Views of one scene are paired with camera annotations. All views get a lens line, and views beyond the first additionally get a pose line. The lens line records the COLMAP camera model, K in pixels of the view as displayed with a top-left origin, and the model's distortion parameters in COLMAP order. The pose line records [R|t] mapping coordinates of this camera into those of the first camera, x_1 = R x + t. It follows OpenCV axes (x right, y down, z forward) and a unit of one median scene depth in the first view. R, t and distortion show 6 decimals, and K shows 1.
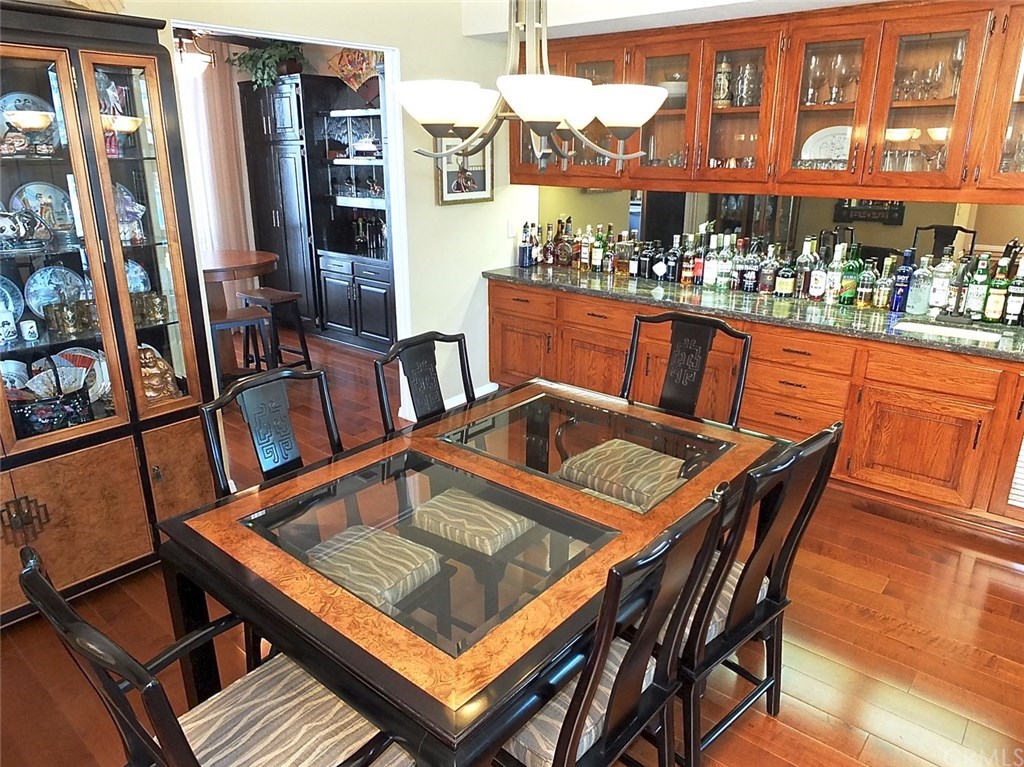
lens RADIAL K [[705.0, 0, 508.8], [0, 705.0, 383.6], [0, 0, 1]] dist [-0.035815, 0.033683]
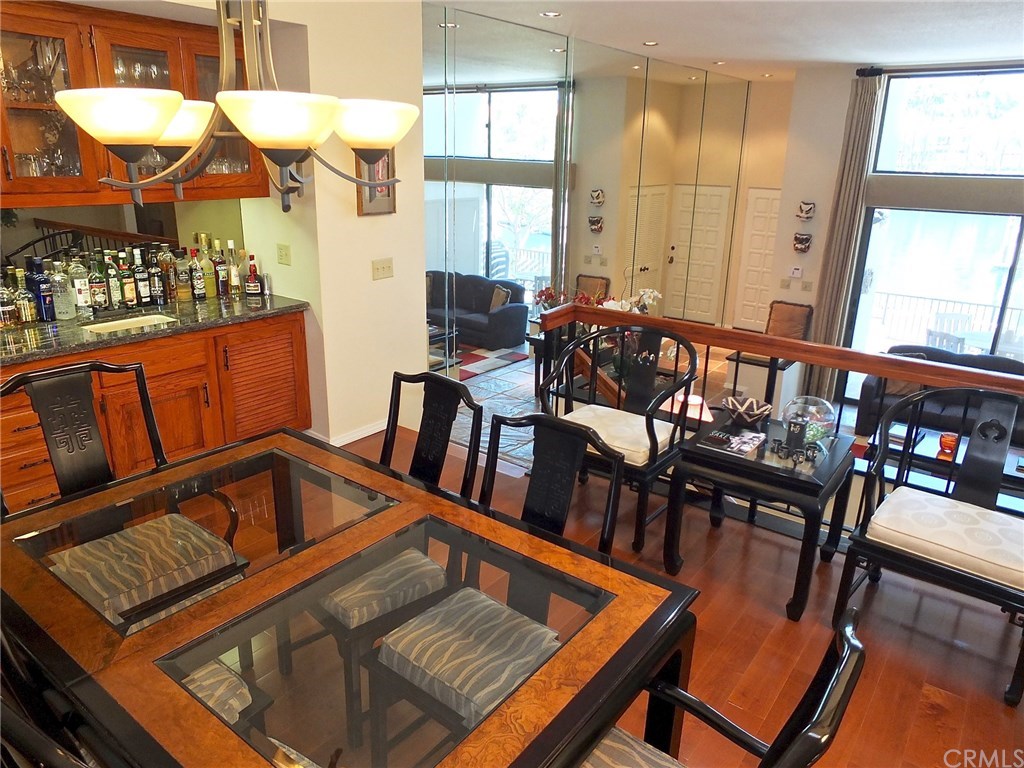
lens RADIAL K [[722.7, 0, 516.8], [0, 722.7, 386.8], [0, 0, 1]] dist [-0.035482, 0.025698]
pose [[-0.068403, -0.310880, 0.947985, -0.484159], [0.283602, 0.904950, 0.317231, -0.166755], [-0.956499, 0.290550, 0.026265, 0.431003]]
